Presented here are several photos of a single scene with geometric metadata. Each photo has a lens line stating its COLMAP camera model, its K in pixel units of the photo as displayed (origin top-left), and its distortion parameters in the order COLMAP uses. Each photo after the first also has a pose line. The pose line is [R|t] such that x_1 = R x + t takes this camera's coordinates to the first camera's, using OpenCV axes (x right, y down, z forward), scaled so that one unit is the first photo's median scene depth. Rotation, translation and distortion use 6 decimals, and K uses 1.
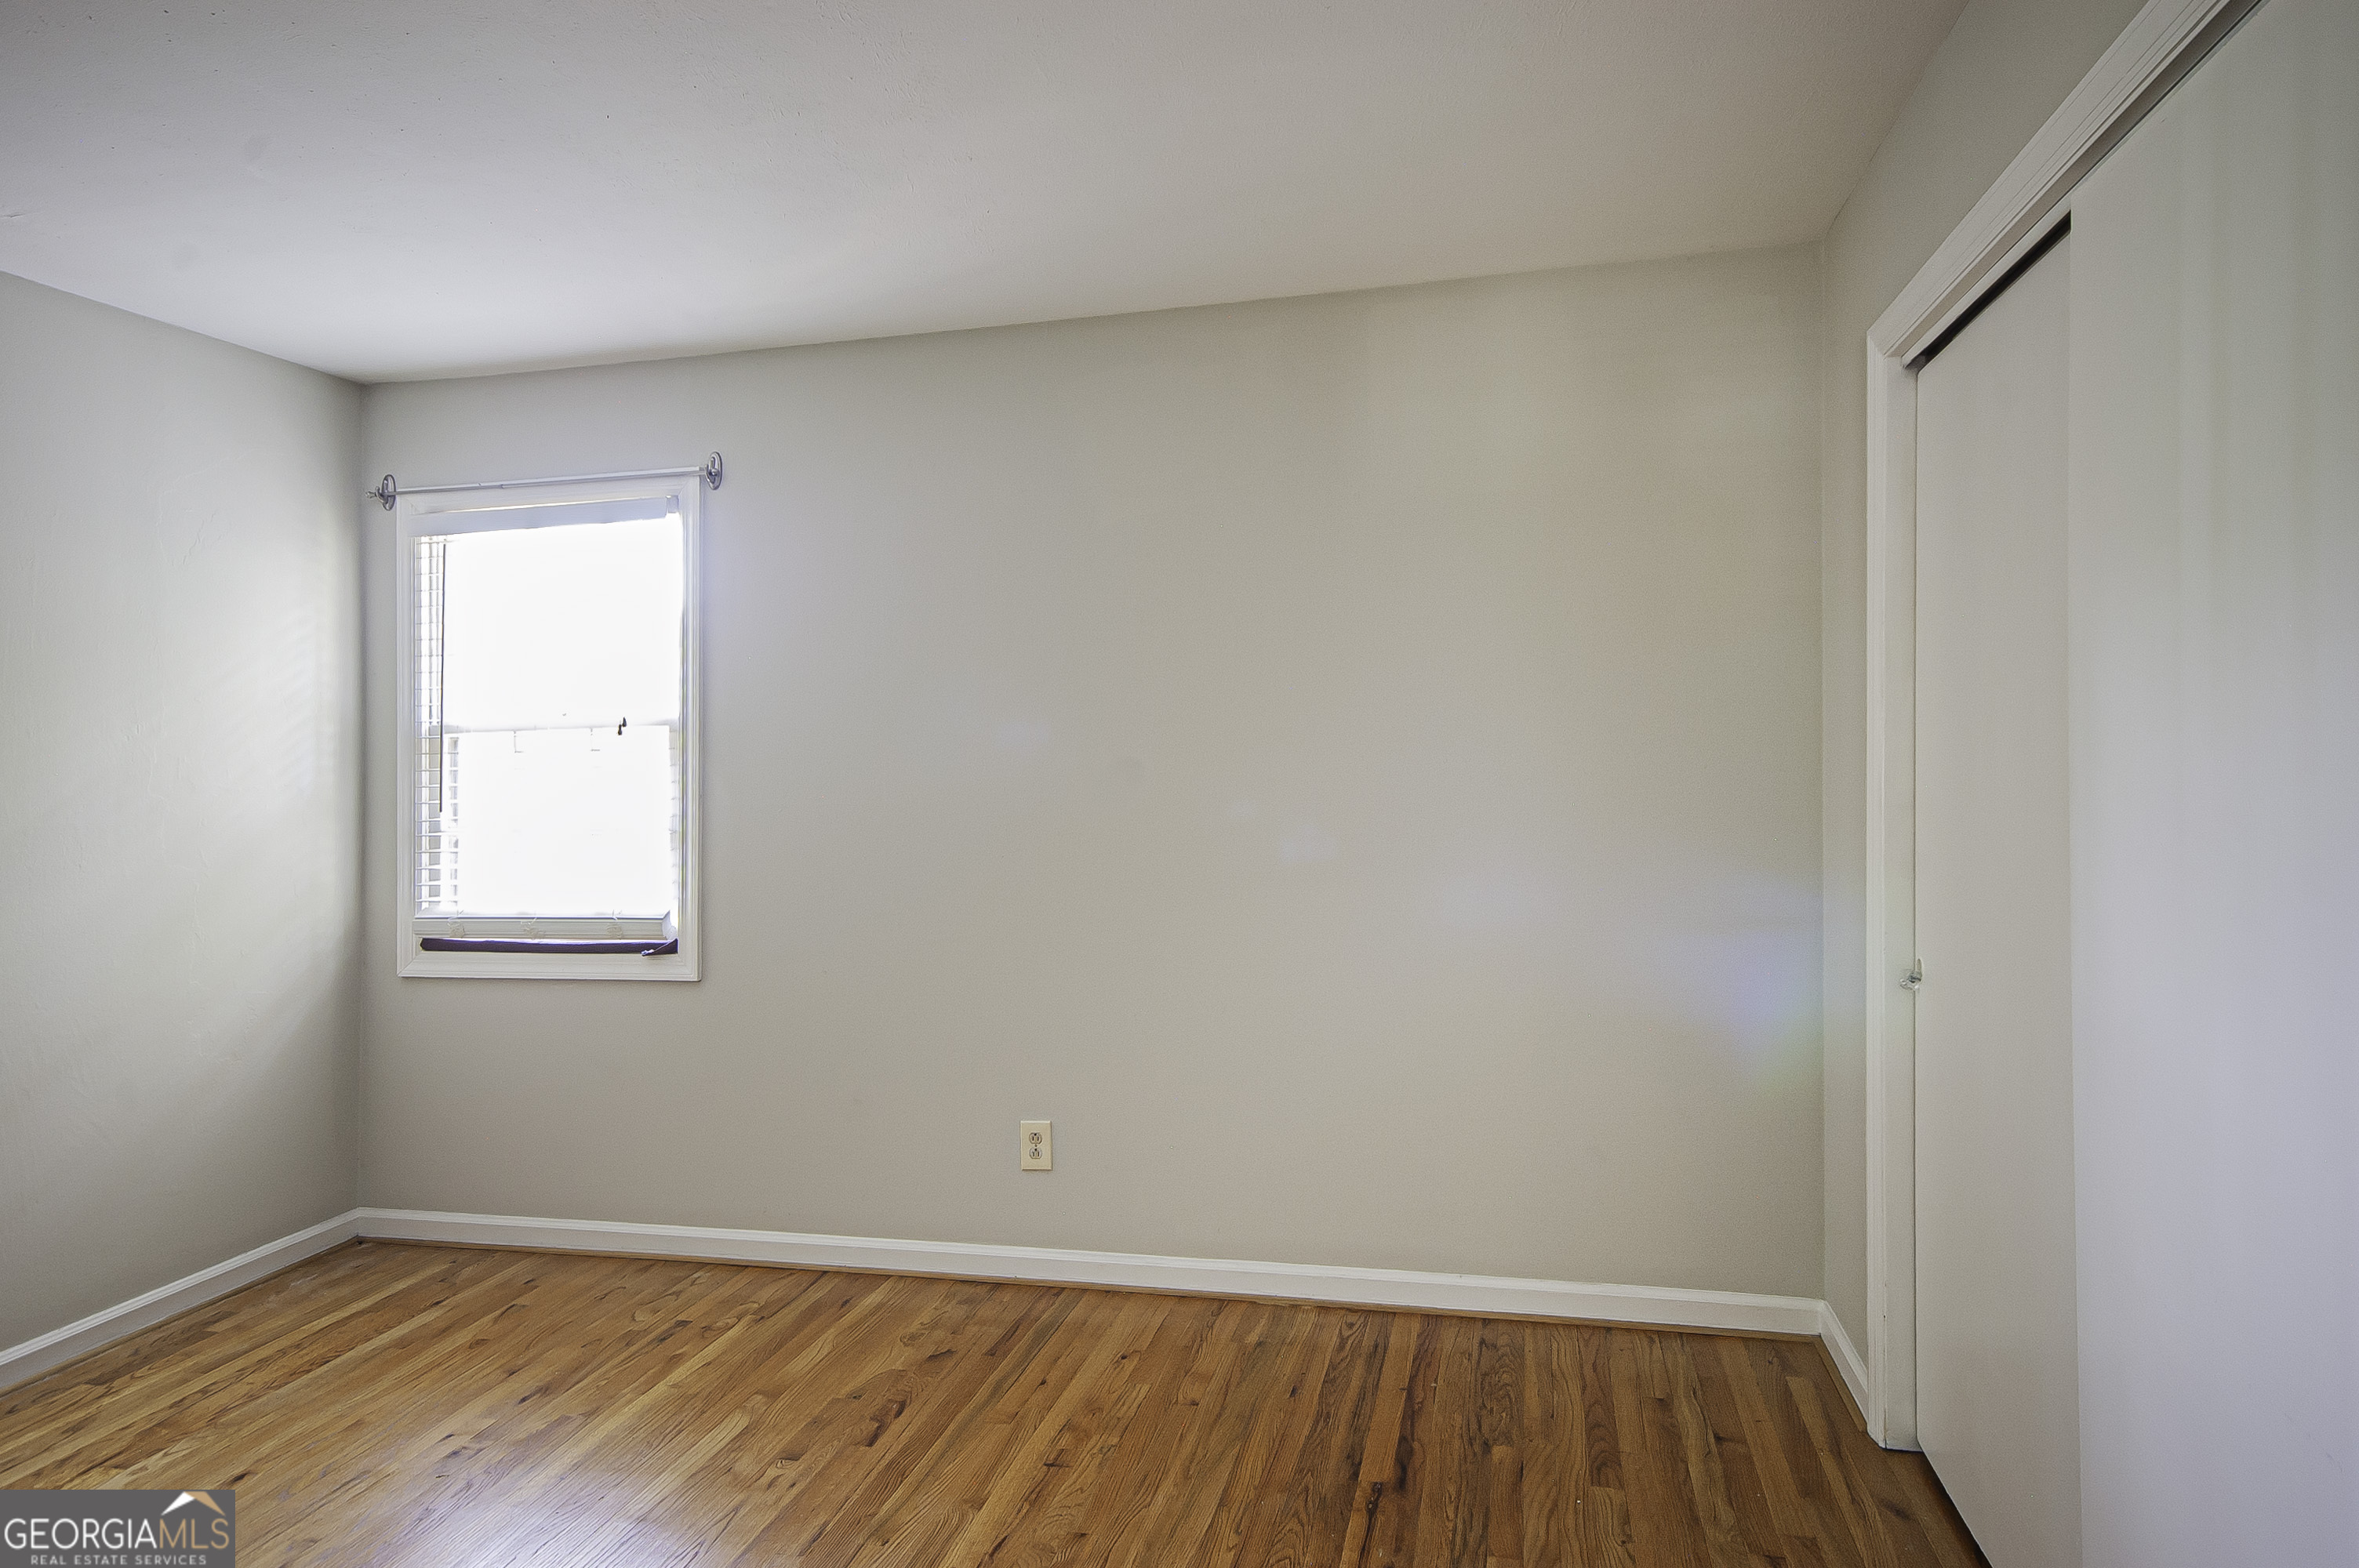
lens RADIAL K [[1404.6, 0, 1173.8], [0, 1404.6, 770.2], [0, 0, 1]] dist [0.001971, 0.000718]
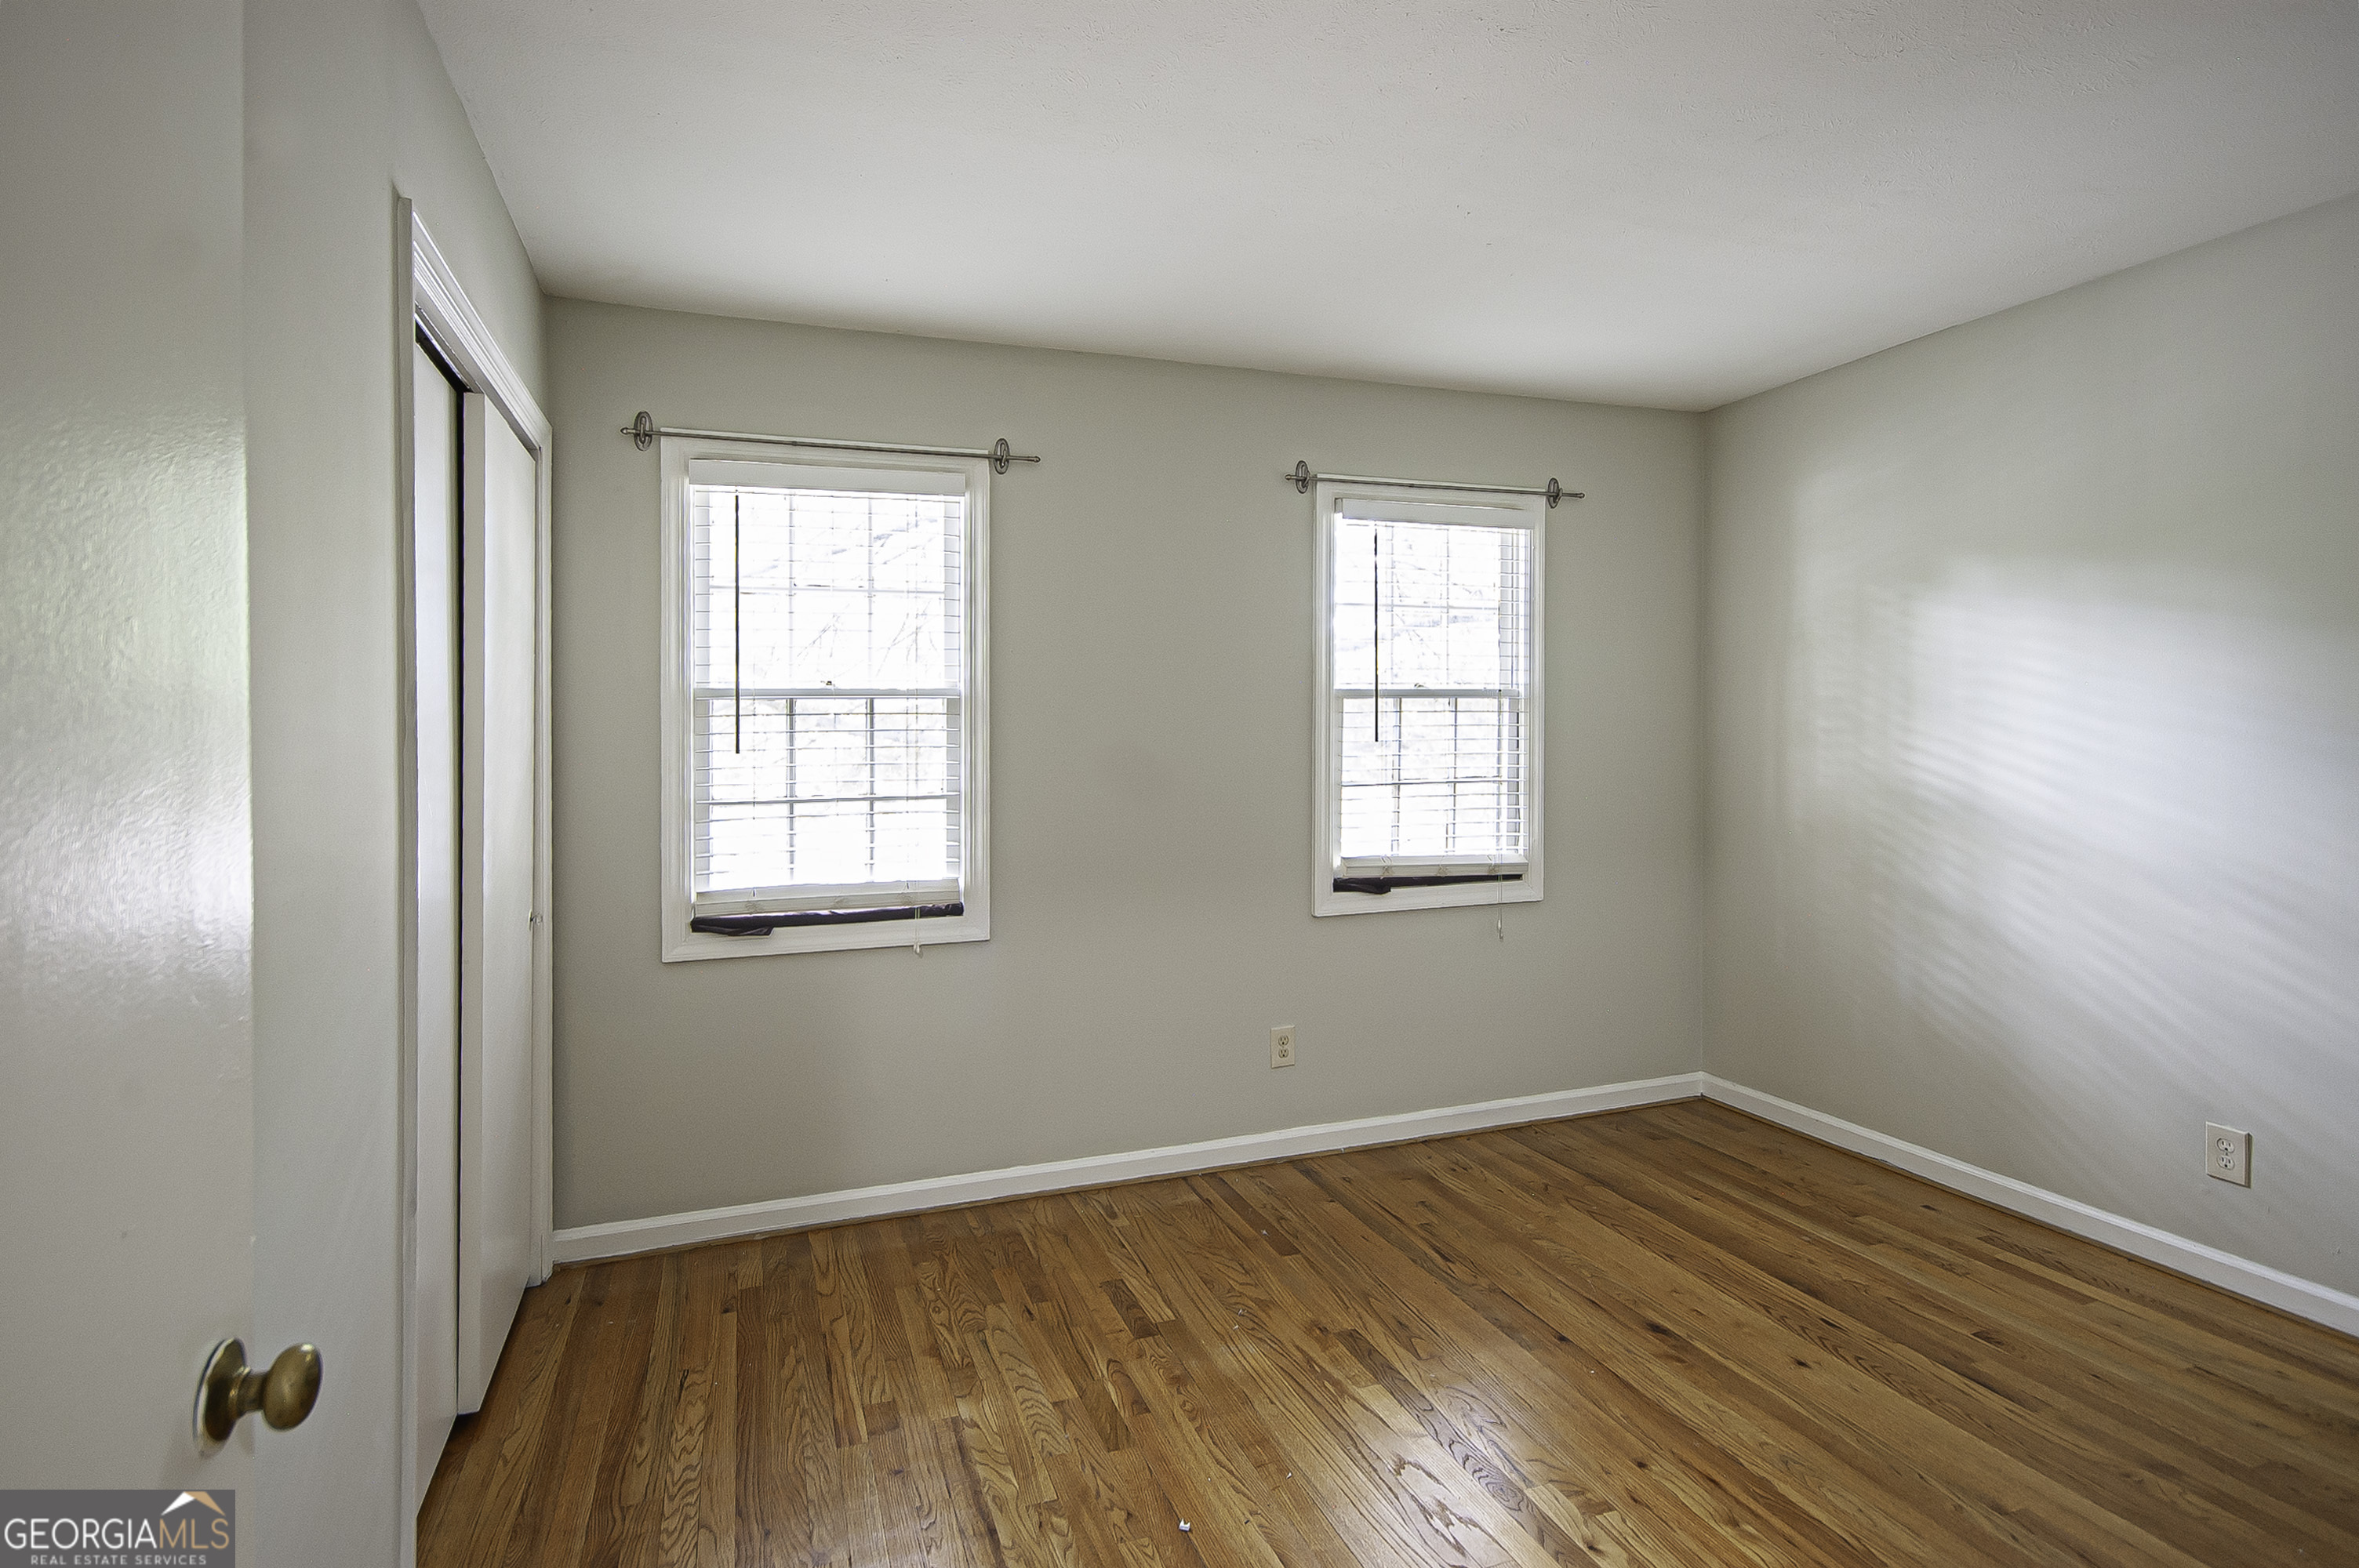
lens RADIAL K [[1201.2, 0, 1176.7], [0, 1201.2, 769.0], [0, 0, 1]] dist [0.001455, -0.000459]
pose [[0.829221, -0.002868, 0.558914, -0.720215], [-0.002115, 0.999964, 0.008268, 0.013948], [-0.558917, -0.008038, 0.829184, 0.169797]]
